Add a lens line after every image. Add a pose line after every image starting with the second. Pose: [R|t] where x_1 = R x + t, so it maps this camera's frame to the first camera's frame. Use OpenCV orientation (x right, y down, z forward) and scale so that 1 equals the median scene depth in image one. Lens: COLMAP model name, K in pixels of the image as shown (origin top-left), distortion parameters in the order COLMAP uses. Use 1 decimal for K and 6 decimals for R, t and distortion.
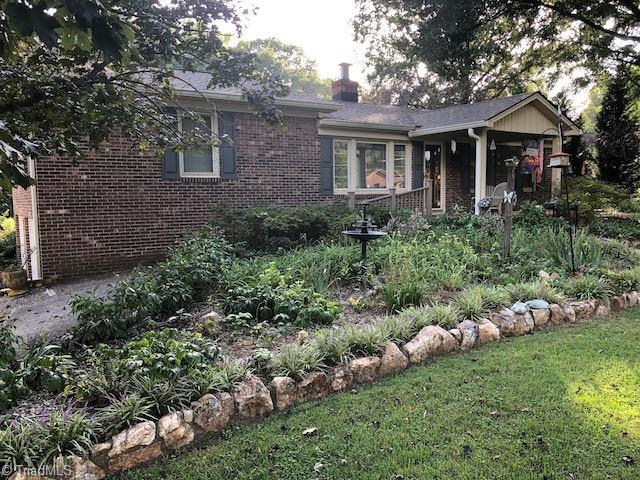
lens RADIAL K [[522.9, 0, 330.0], [0, 522.9, 240.7], [0, 0, 1]] dist [0.054686, -0.140310]
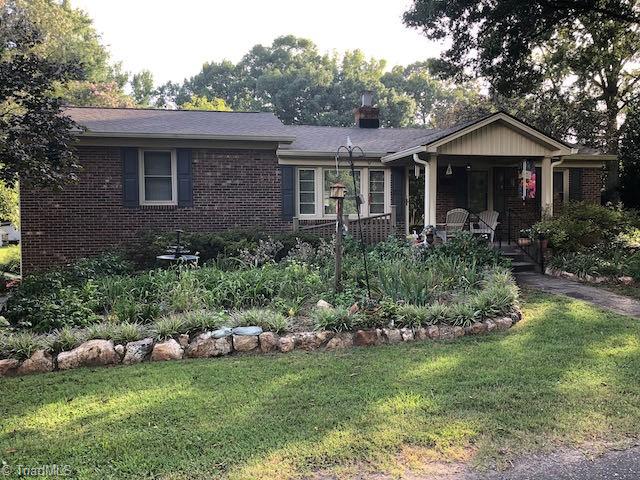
lens RADIAL K [[522.9, 0, 330.0], [0, 522.9, 240.7], [0, 0, 1]] dist [0.054686, -0.140310]
pose [[0.941851, 0.020654, -0.335395, 0.486967], [-0.032978, 0.998972, -0.031091, -0.017346], [0.334408, 0.040344, 0.941565, 0.032459]]
